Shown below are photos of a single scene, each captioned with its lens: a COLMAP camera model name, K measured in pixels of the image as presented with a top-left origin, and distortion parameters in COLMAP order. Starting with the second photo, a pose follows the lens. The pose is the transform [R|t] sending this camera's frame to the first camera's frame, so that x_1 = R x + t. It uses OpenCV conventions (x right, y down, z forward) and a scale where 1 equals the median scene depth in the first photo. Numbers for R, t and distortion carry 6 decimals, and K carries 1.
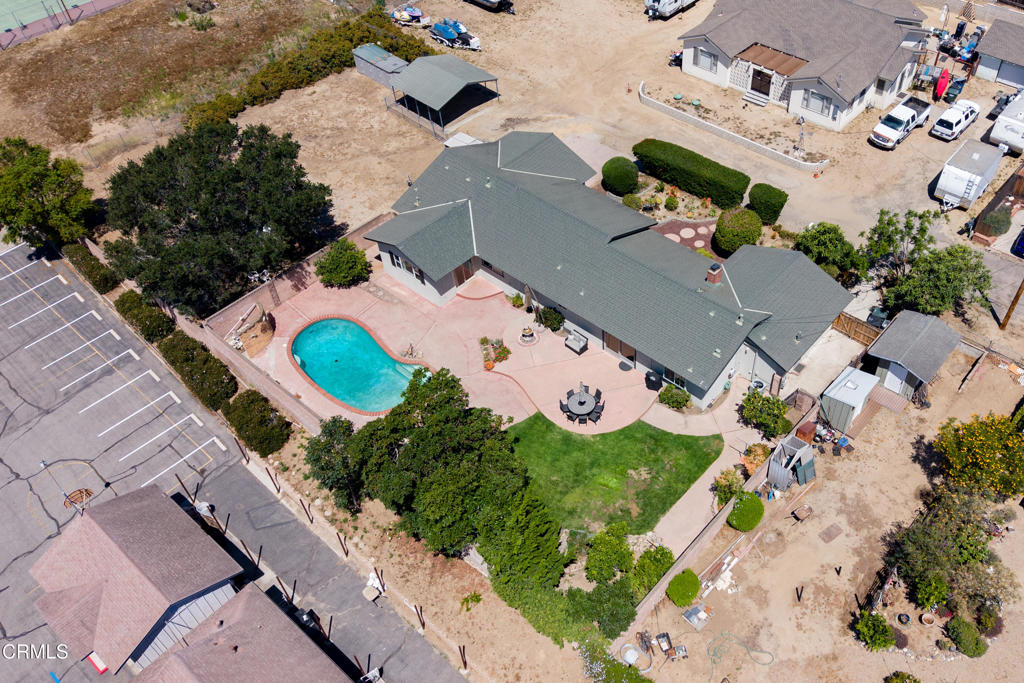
lens RADIAL K [[828.4, 0, 626.6], [0, 828.4, 356.4], [0, 0, 1]] dist [0.060350, -0.067782]
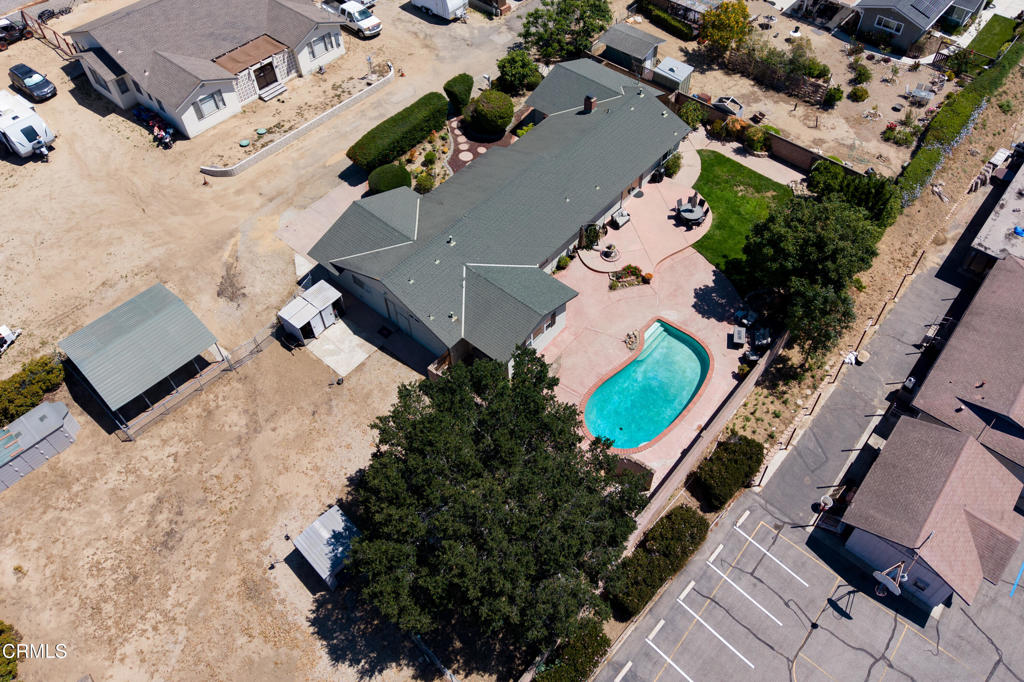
lens RADIAL K [[763.2, 0, 553.7], [0, 763.2, 264.7], [0, 0, 1]] dist [0.046860, -0.056126]
pose [[0.001183, -0.741090, 0.671405, -0.748191], [0.726025, 0.462340, 0.509047, -0.541169], [-0.687667, 0.486855, 0.538597, 0.479226]]
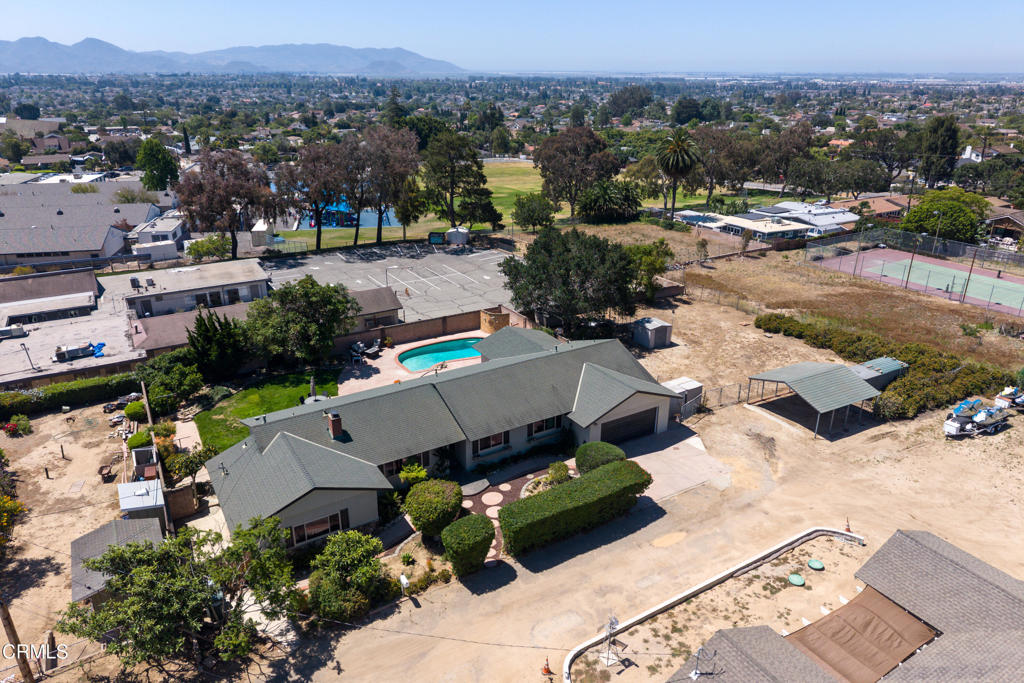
lens RADIAL K [[682.9, 0, 514.3], [0, 682.9, 339.6], [0, 0, 1]] dist [0.028536, -0.025474]
pose [[-0.334599, 0.341934, -0.878137, 0.622754], [-0.694609, 0.540243, 0.475032, -0.597898], [0.636837, 0.768907, 0.056746, 0.900836]]
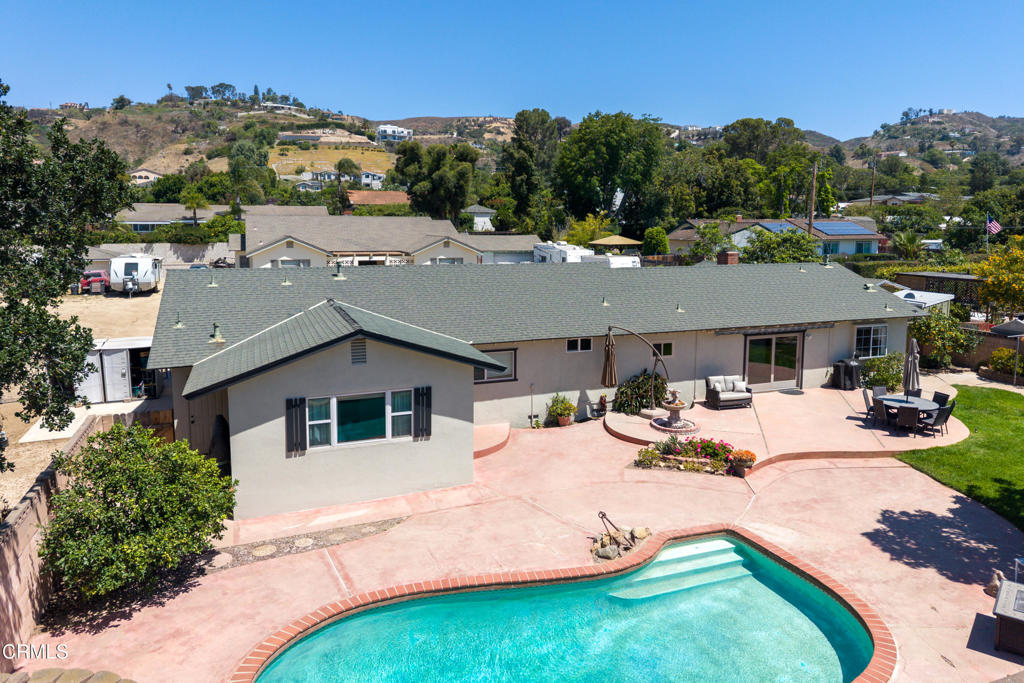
lens RADIAL K [[688.0, 0, 516.3], [0, 688.0, 283.4], [0, 0, 1]] dist [0.003874, 0.000854]
pose [[0.500087, -0.080280, 0.862246, -0.459116], [0.635360, 0.710569, -0.302340, -0.017337], [-0.588413, 0.699033, 0.406353, 0.777919]]
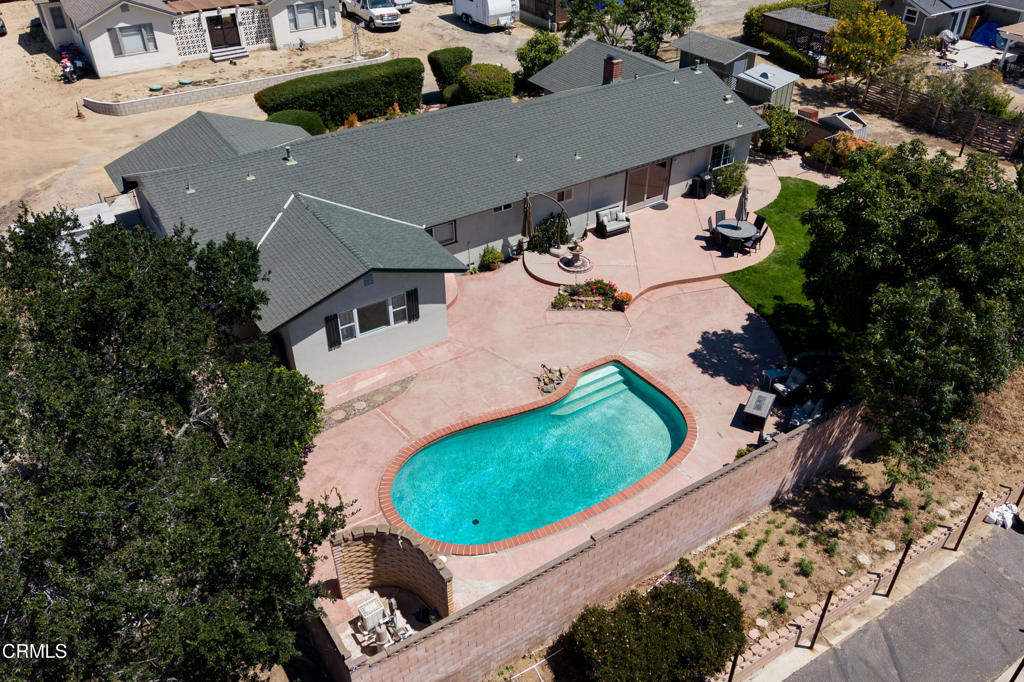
lens RADIAL K [[811.4, 0, 524.7], [0, 811.4, 339.9], [0, 0, 1]] dist [0.009504, 0.004930]
pose [[0.294426, -0.556936, 0.776618, -0.602819], [0.696259, 0.681656, 0.224875, -0.138929], [-0.654627, 0.474519, 0.588469, 0.637021]]
